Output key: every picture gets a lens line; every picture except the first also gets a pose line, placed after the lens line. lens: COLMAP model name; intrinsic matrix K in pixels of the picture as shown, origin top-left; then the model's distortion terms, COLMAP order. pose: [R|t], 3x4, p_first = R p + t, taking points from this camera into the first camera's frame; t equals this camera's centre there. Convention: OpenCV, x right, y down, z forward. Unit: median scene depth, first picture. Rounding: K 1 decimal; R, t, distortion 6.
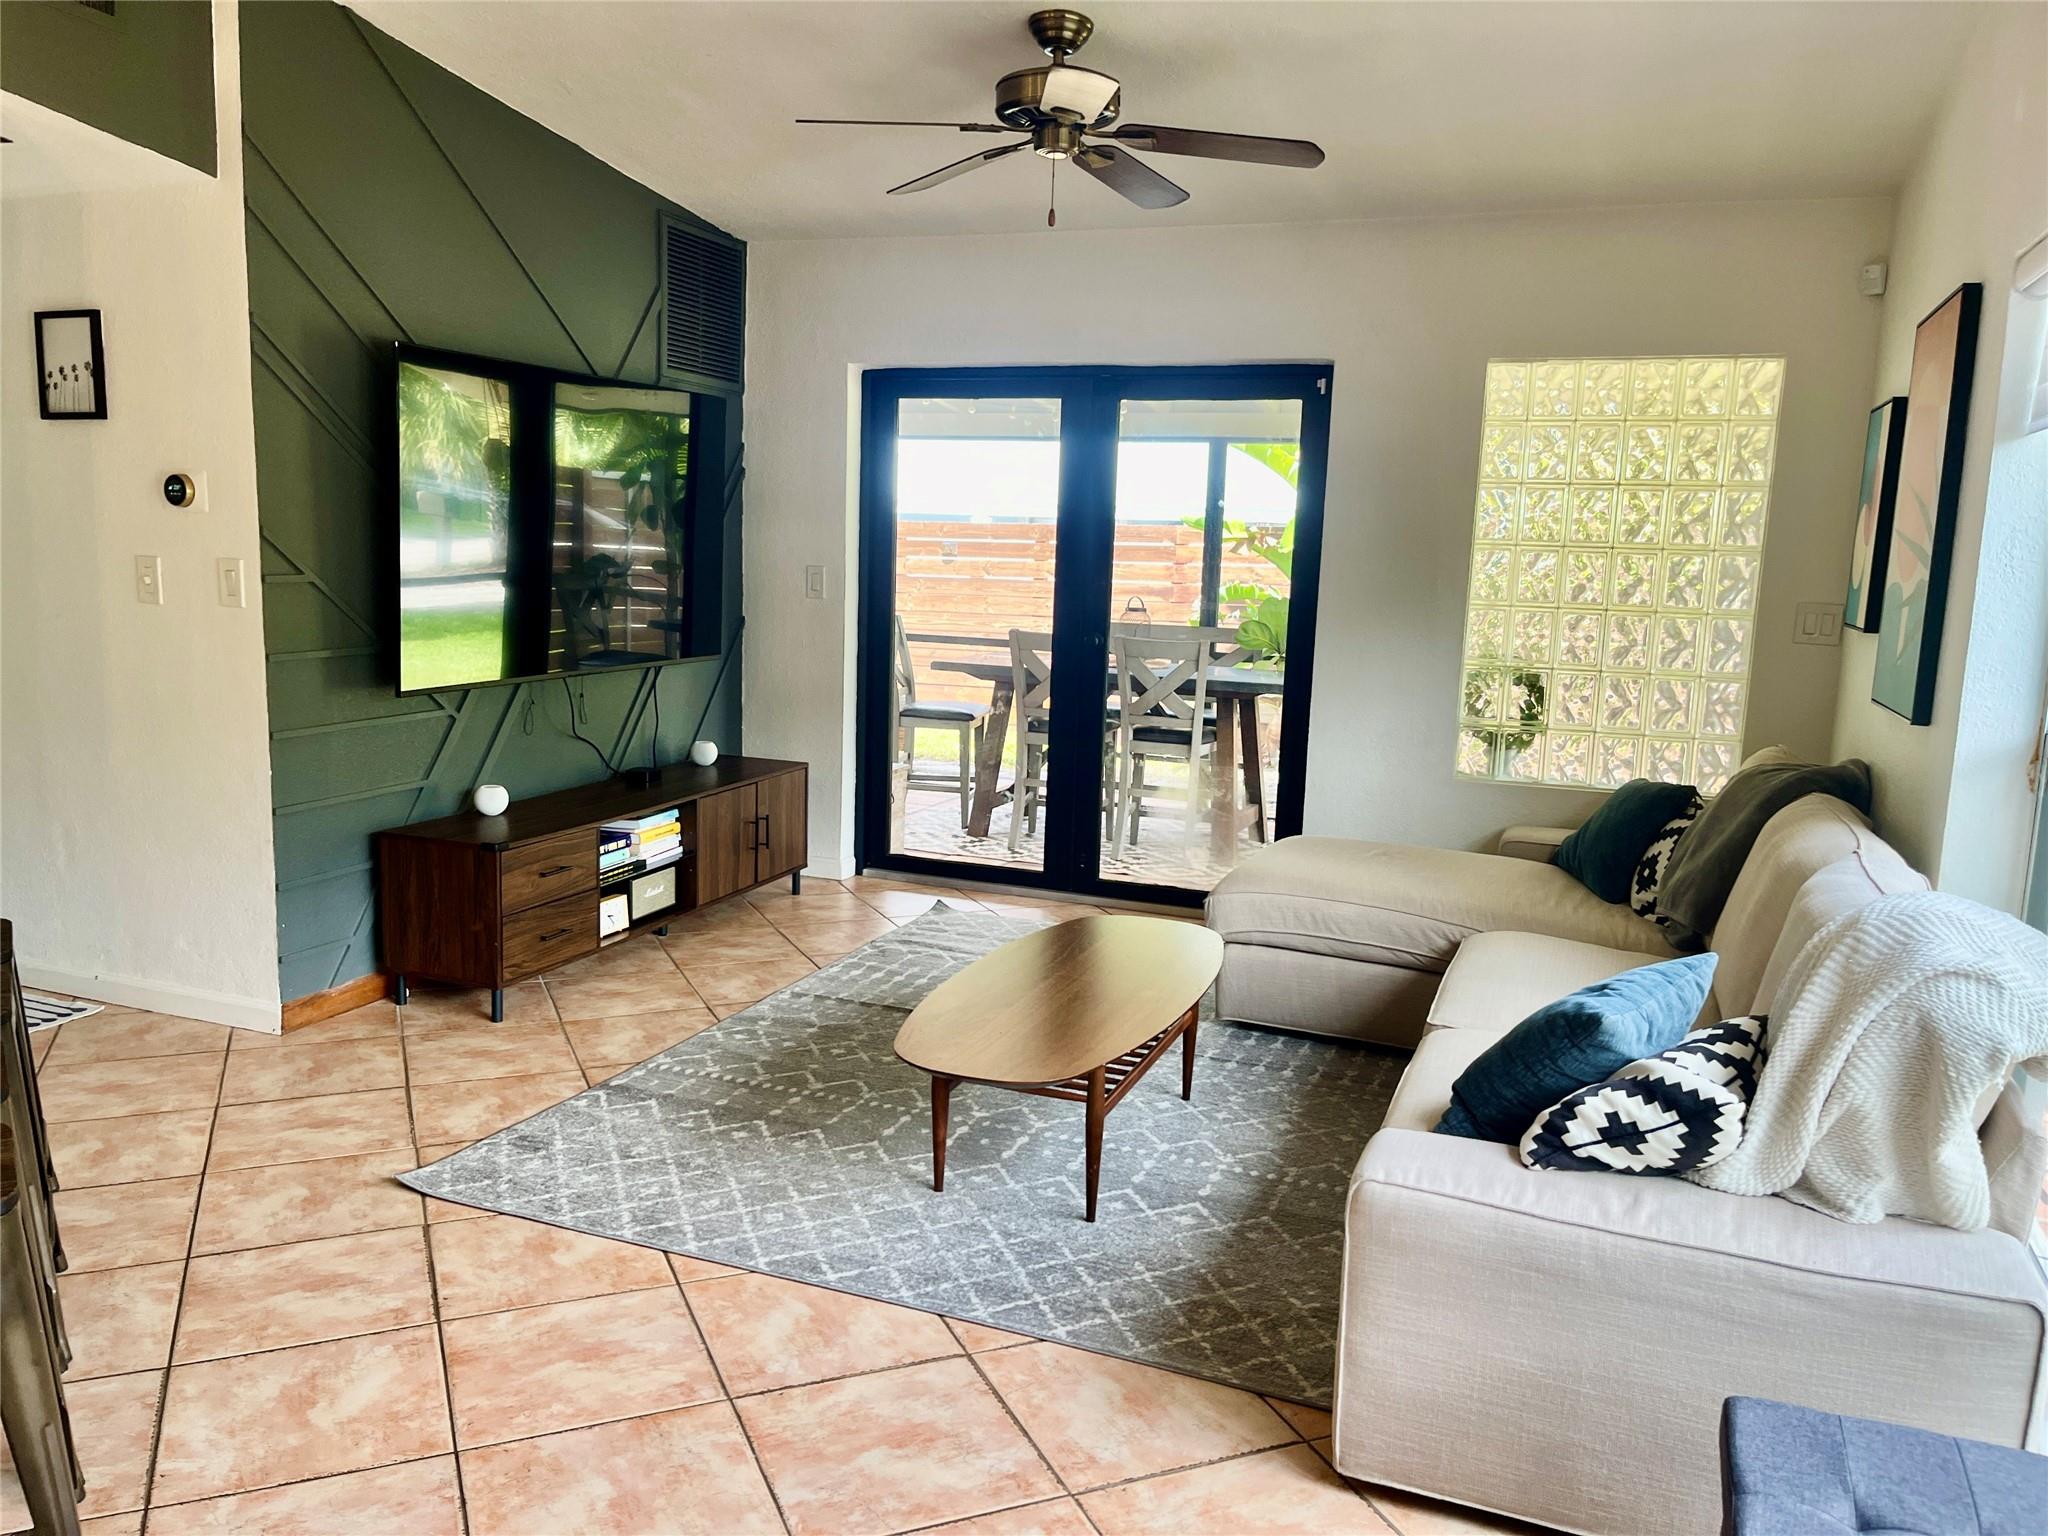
lens RADIAL K [[1565.2, 0, 1017.0], [0, 1565.2, 754.3], [0, 0, 1]] dist [0.034222, -0.004753]
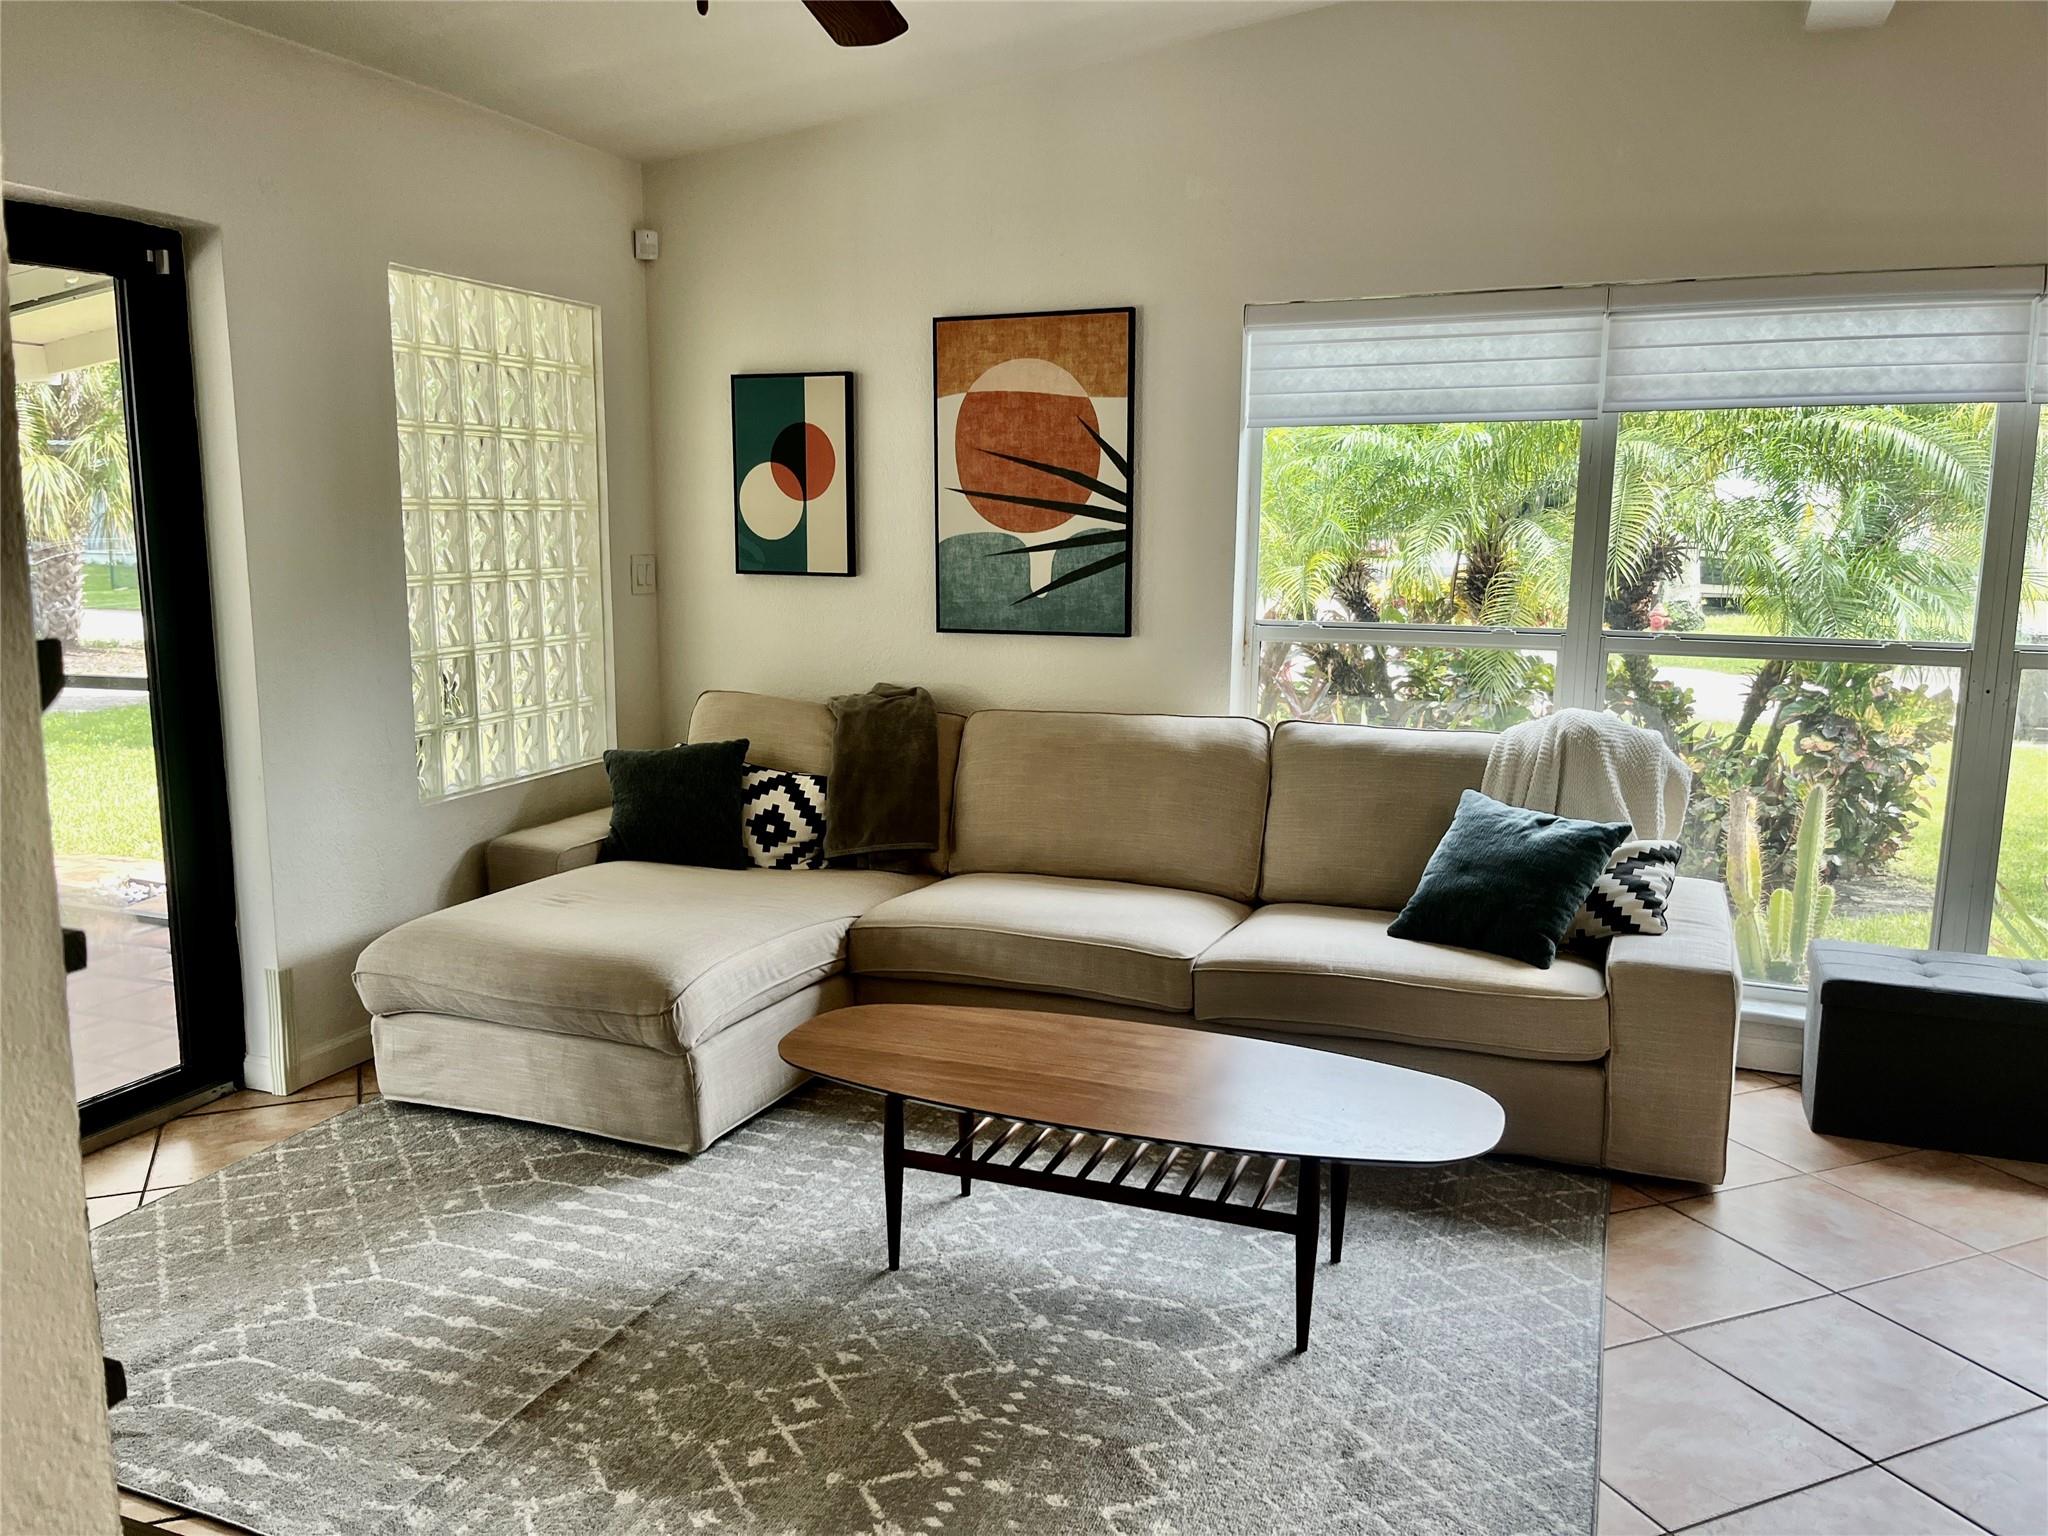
lens RADIAL K [[1570.3, 0, 1029.5], [0, 1570.3, 766.9], [0, 0, 1]] dist [0.023120, -0.005631]
pose [[0.002747, -0.202592, 0.979259, -0.633510], [0.136274, 0.970204, 0.200336, -0.154397], [-0.990667, 0.132897, 0.030273, 0.876000]]
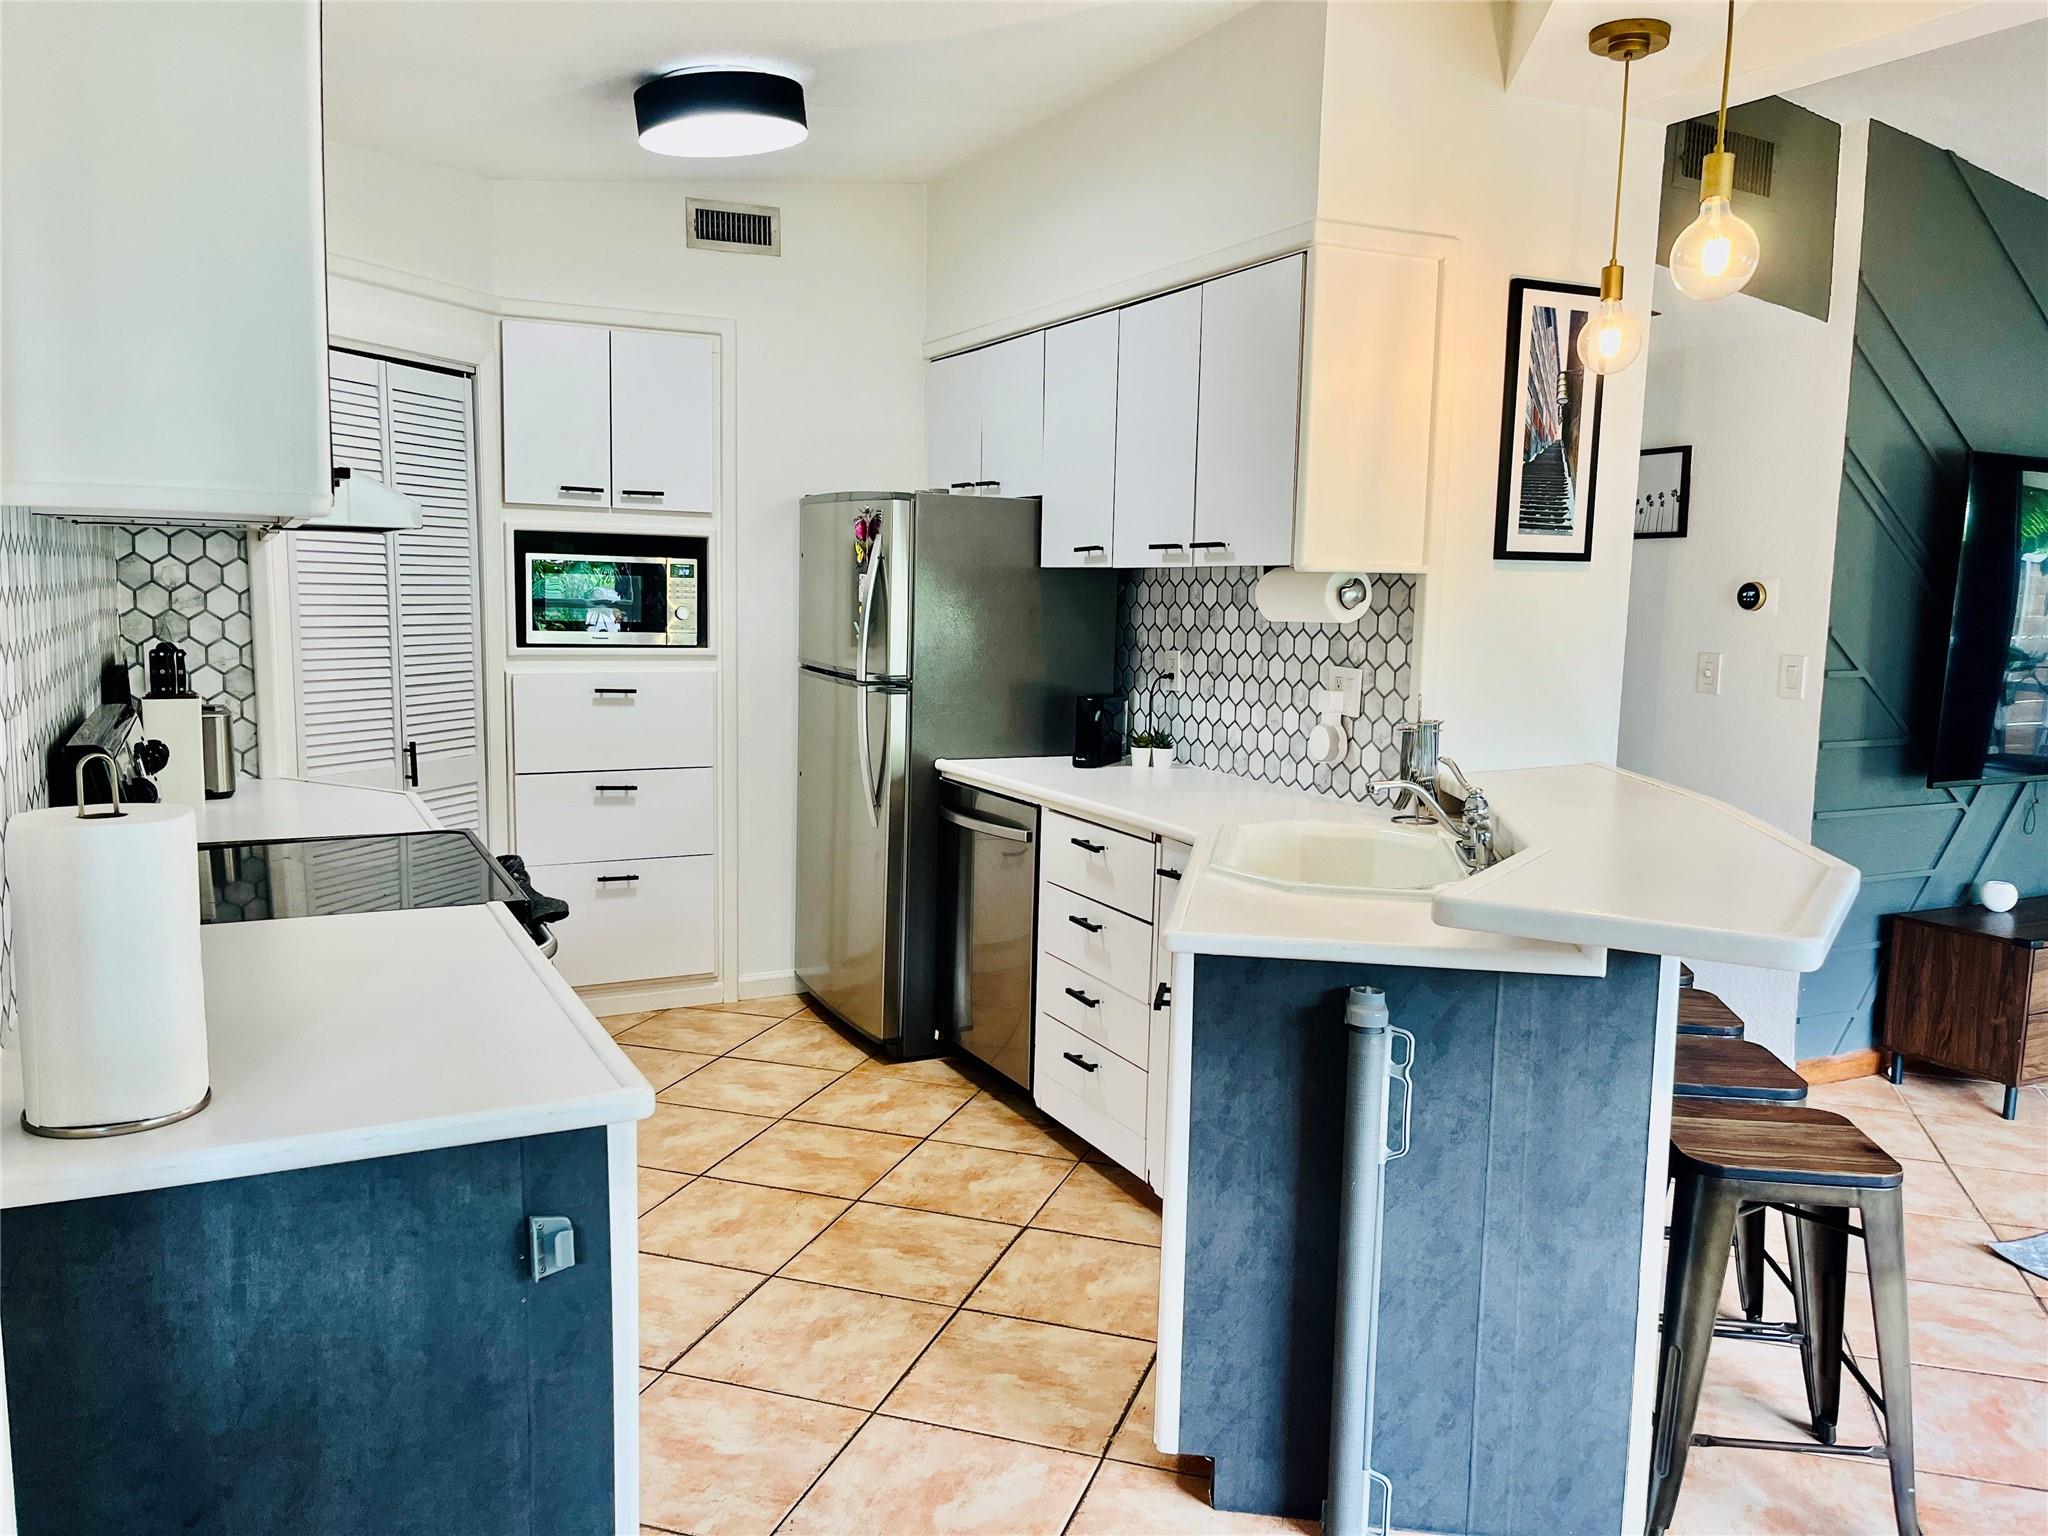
lens RADIAL K [[1572.3, 0, 1024.0], [0, 1572.3, 768.0], [0, 0, 1]] dist [0.004645, -0.006941]
pose [[0.745473, 0.057595, -0.664042, -0.155550], [-0.087387, 0.996106, -0.011707, 0.015799], [0.660782, 0.066755, 0.747603, -0.185601]]
